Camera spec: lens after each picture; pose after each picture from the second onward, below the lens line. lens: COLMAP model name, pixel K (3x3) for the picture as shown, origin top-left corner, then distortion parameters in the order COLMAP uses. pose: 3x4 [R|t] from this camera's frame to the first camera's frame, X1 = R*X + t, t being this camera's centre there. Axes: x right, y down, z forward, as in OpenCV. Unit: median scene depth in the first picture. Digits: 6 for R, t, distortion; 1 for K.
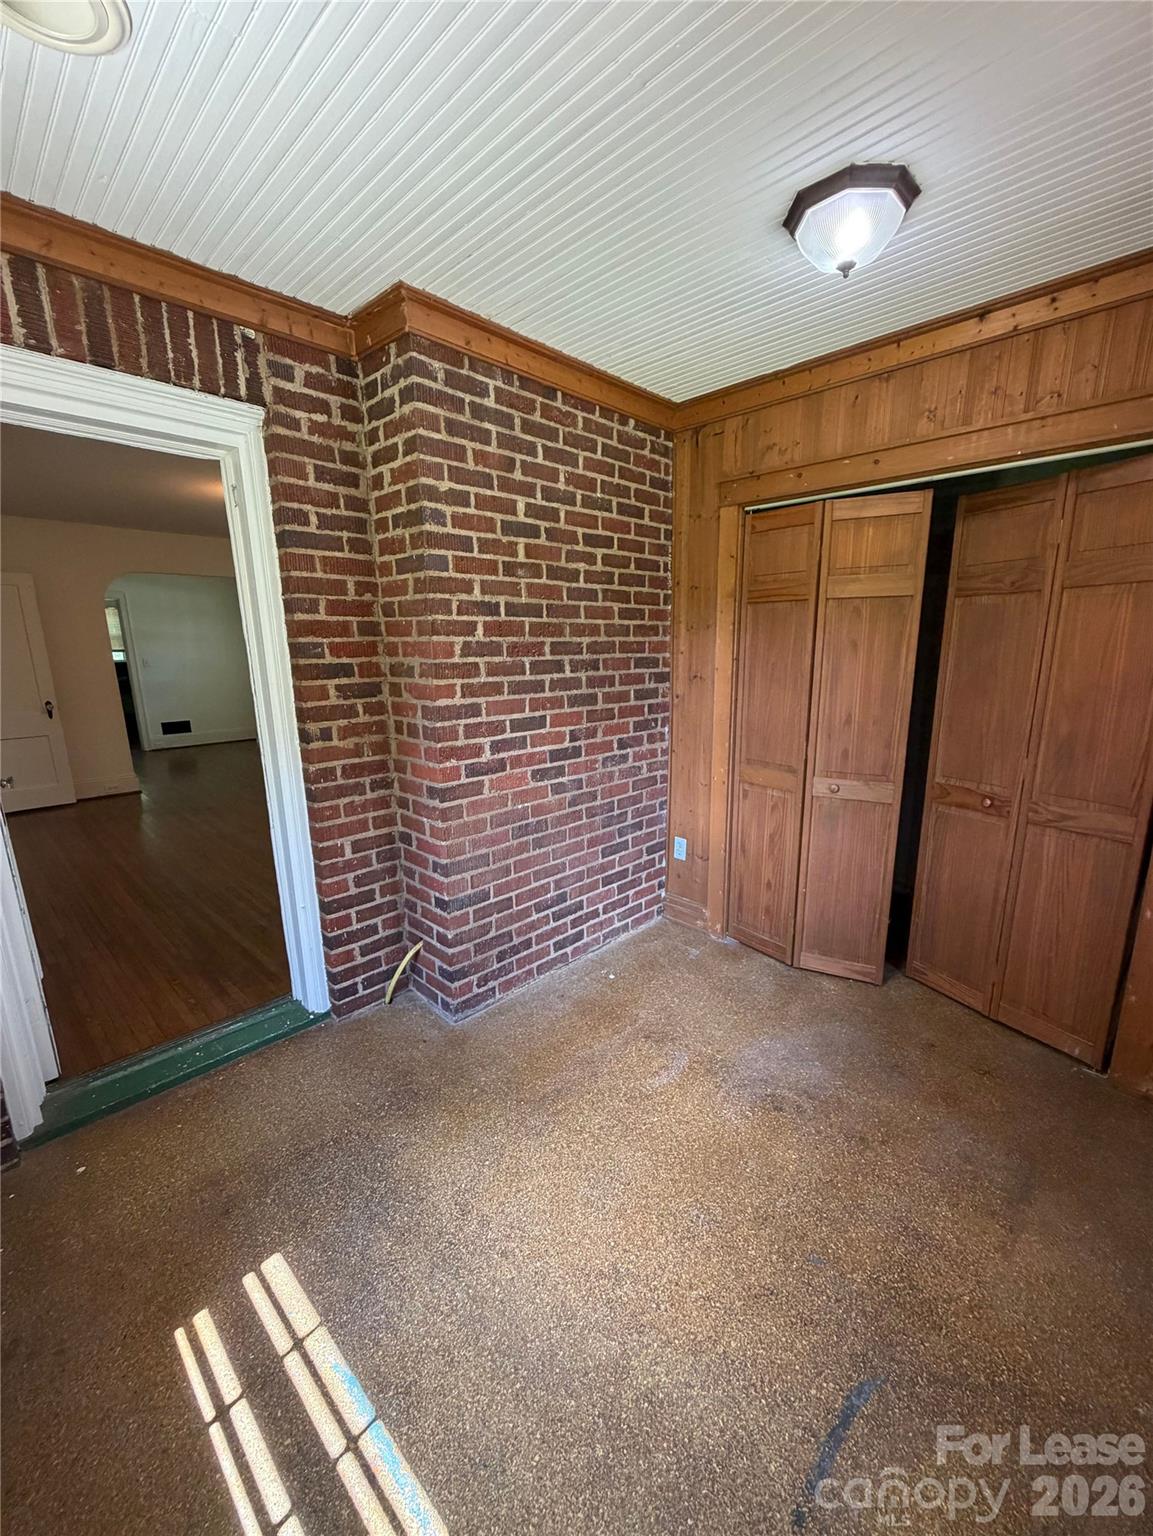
lens RADIAL K [[626.9, 0, 584.7], [0, 626.9, 782.8], [0, 0, 1]] dist [-0.001367, -0.000176]
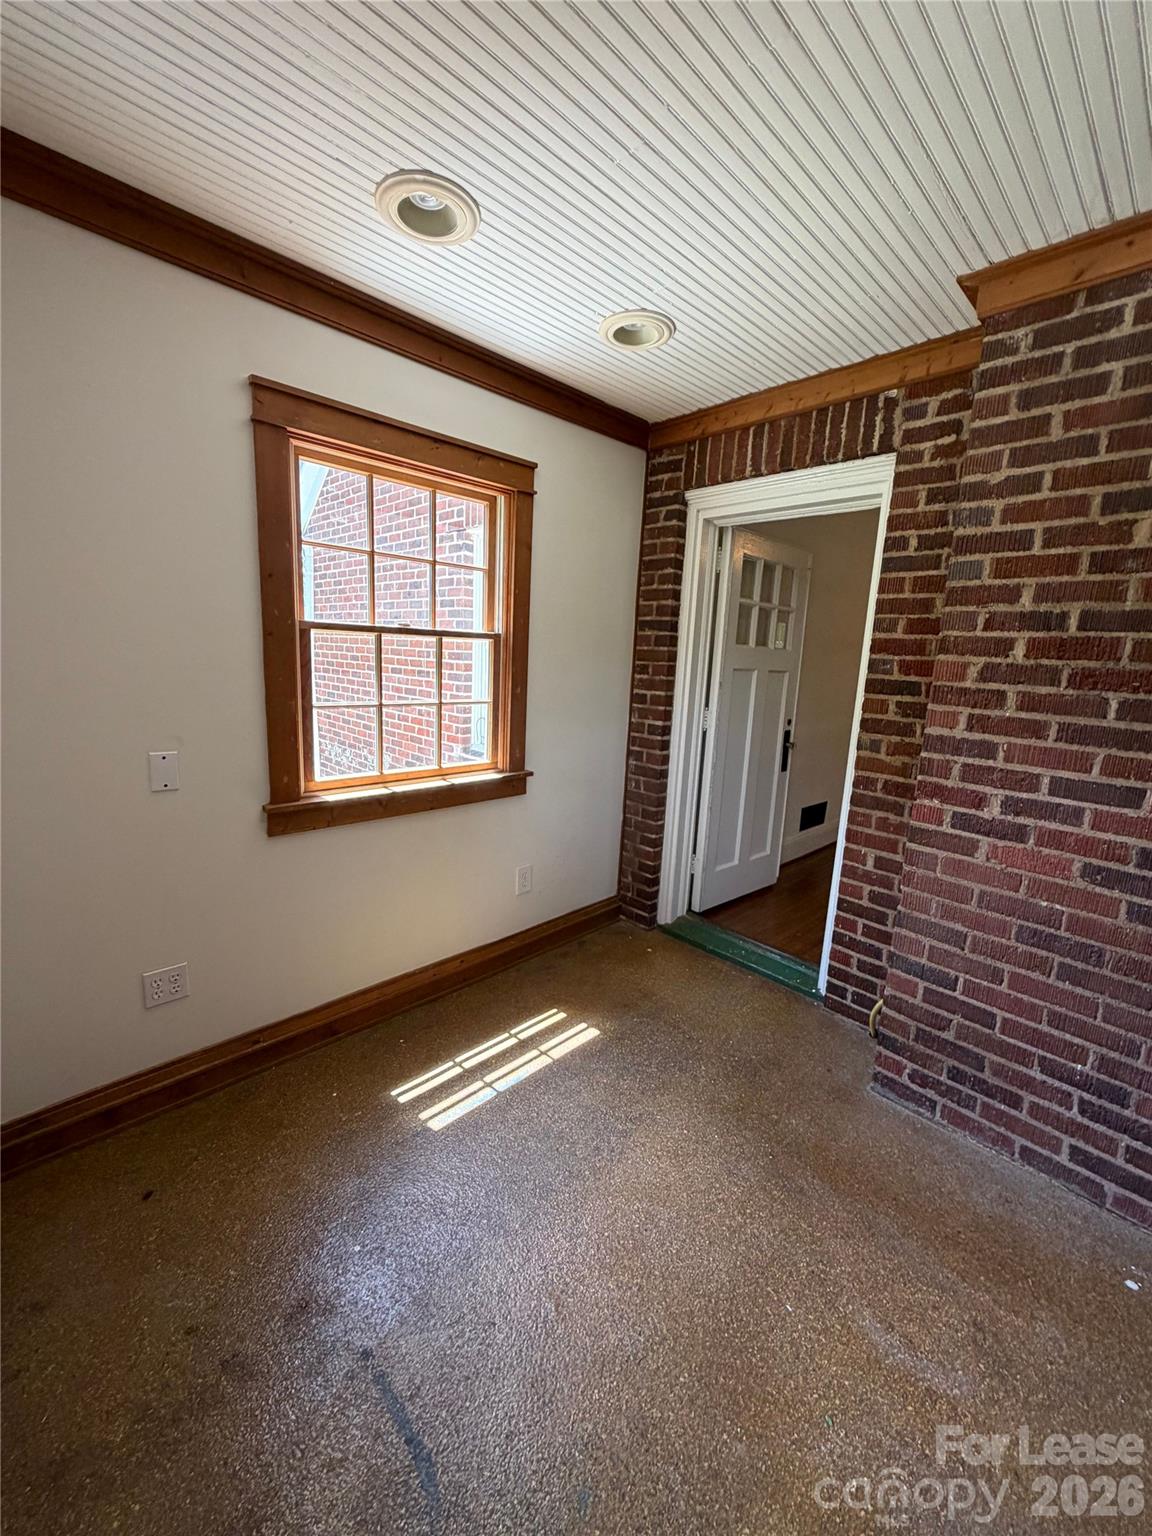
lens RADIAL K [[610.9, 0, 581.5], [0, 610.9, 763.6], [0, 0, 1]] dist [-0.001669, -0.000087]
pose [[-0.031463, 0.188757, -0.981520, 0.619720], [-0.262116, 0.946078, 0.190343, -0.117090], [0.964523, 0.263261, 0.019710, 0.521311]]
